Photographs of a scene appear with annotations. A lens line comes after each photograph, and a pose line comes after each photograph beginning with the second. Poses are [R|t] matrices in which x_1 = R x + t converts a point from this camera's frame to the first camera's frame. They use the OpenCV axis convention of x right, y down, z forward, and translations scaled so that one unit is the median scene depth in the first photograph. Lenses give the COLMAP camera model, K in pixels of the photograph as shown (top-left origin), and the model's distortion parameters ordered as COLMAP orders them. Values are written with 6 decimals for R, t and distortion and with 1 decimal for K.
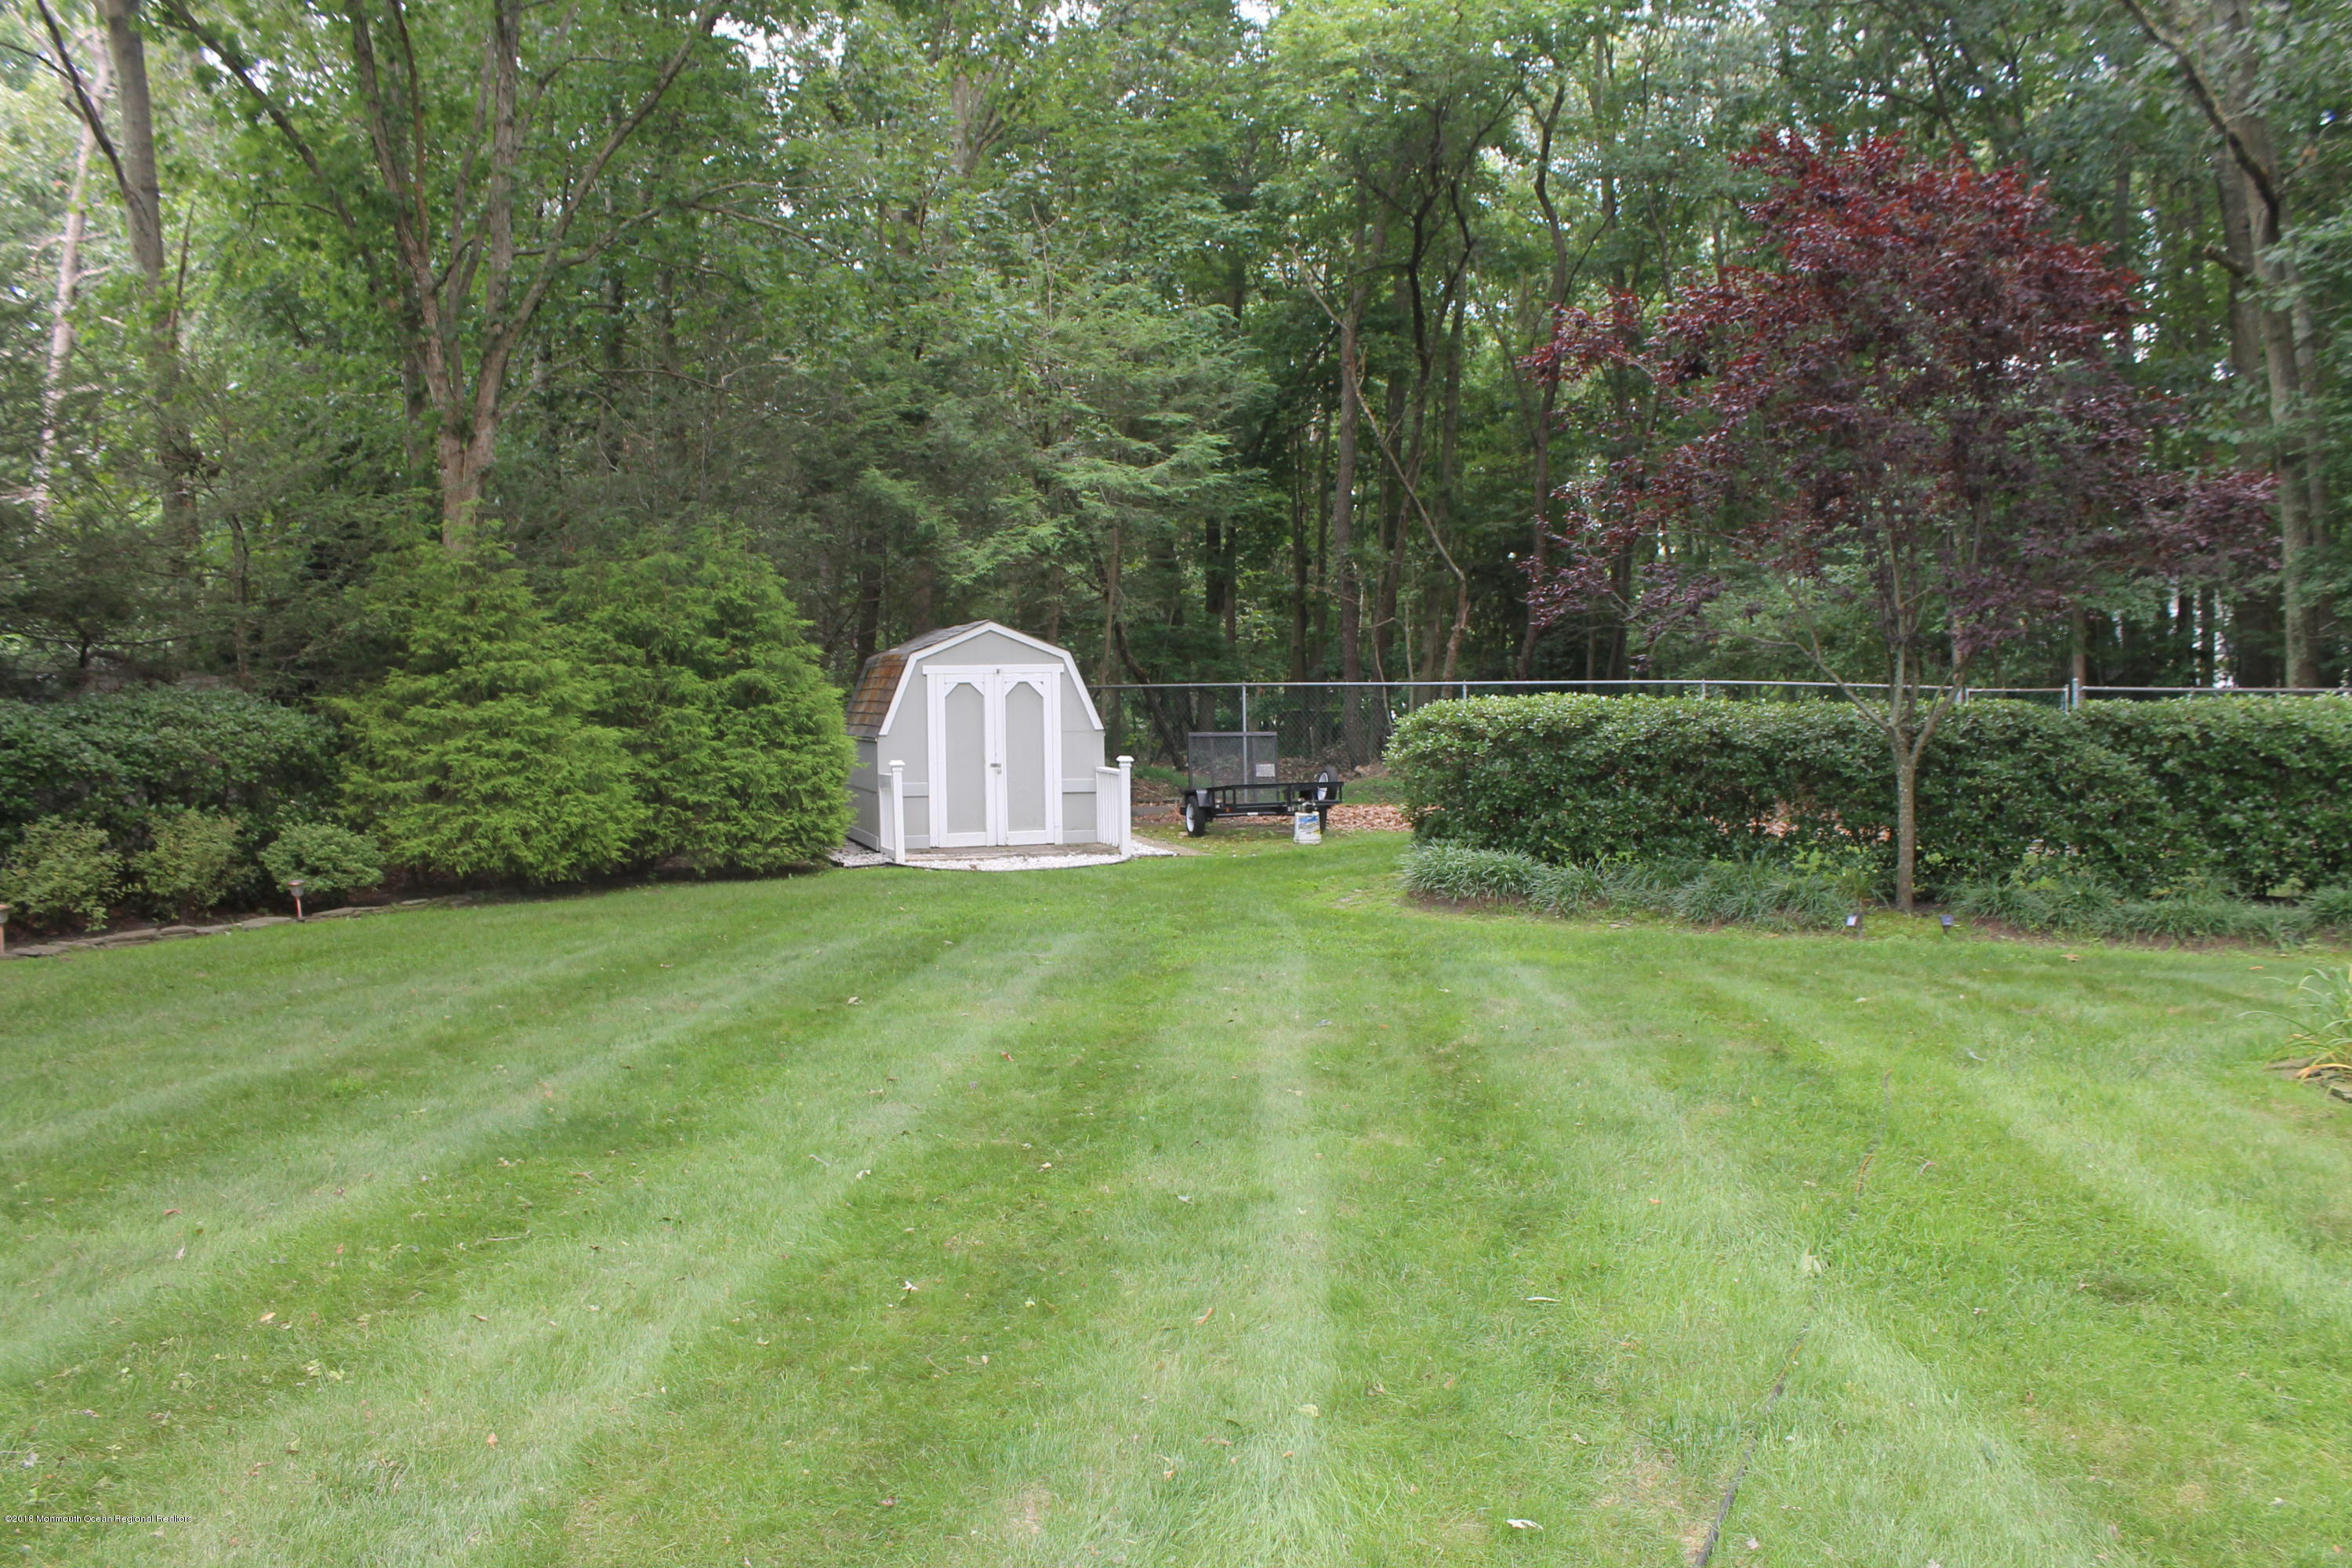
lens RADIAL K [[1979.6, 0, 1168.7], [0, 1979.6, 781.7], [0, 0, 1]] dist [-0.168844, 0.148356]
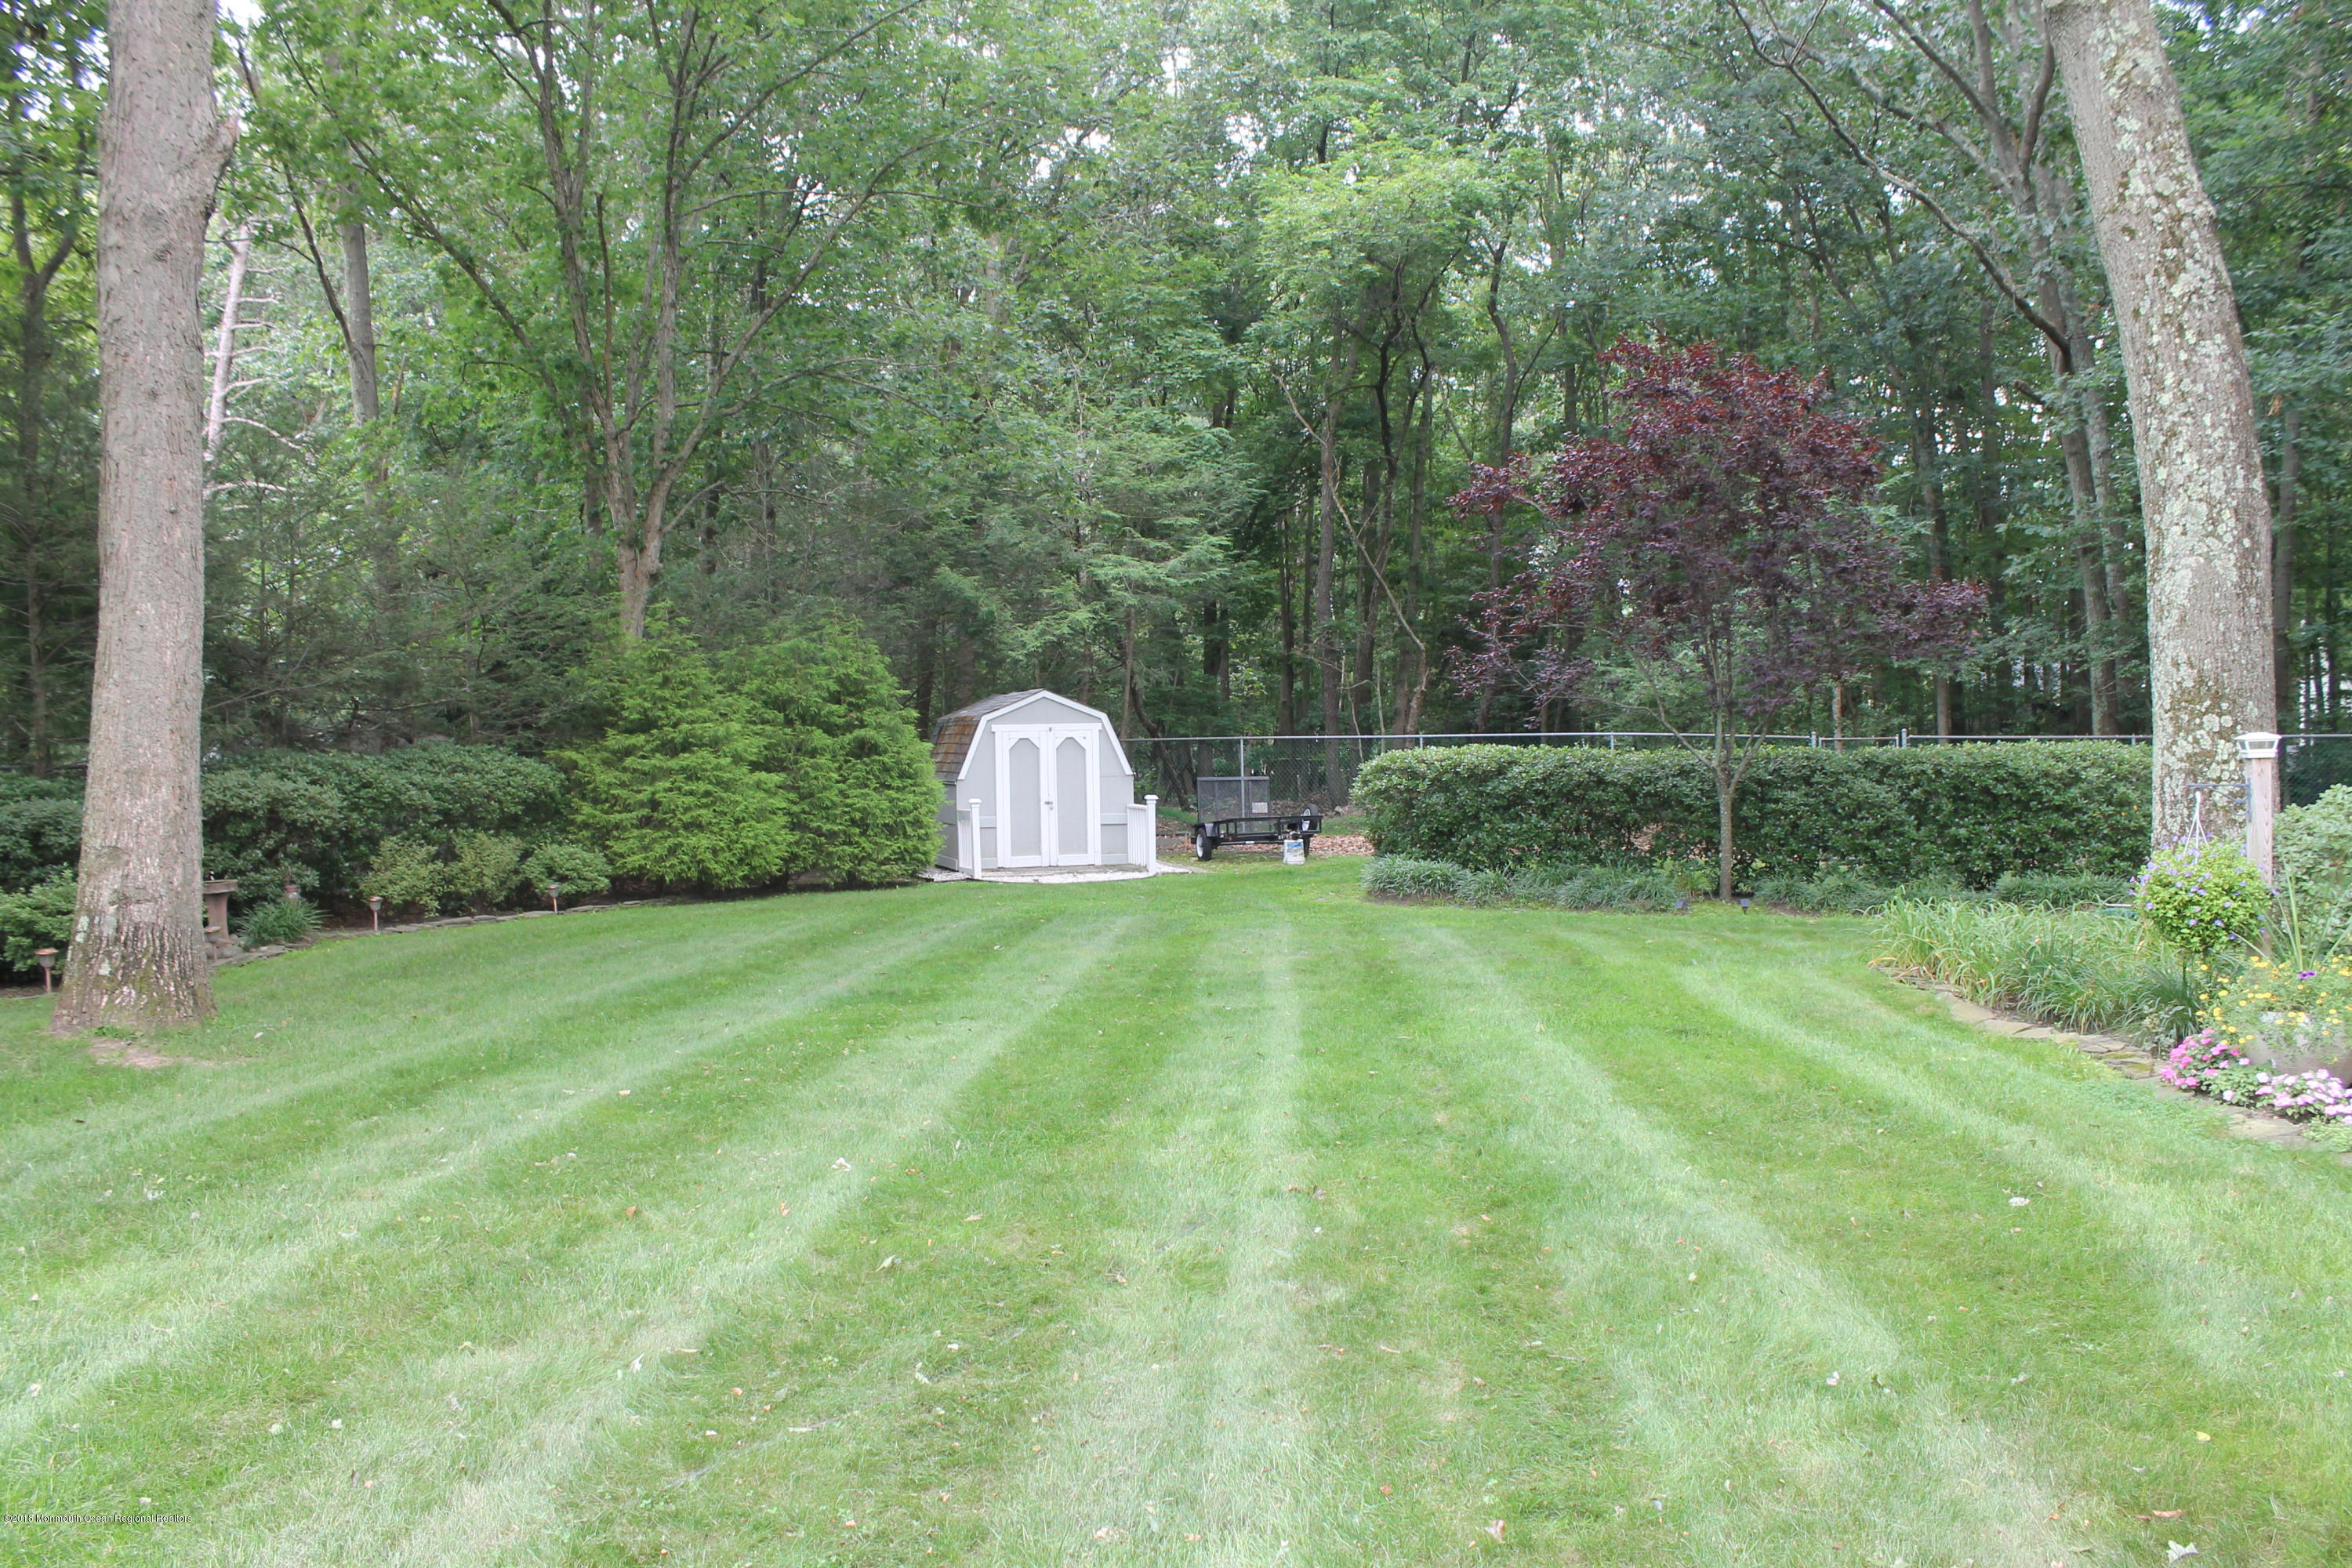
lens RADIAL K [[1979.6, 0, 1168.7], [0, 1979.6, 781.7], [0, 0, 1]] dist [-0.168844, 0.148356]
pose [[0.999972, -0.004847, 0.005788, -0.020341], [0.004994, 0.999658, -0.025661, 0.012851], [-0.005662, 0.025689, 0.999654, -0.317652]]
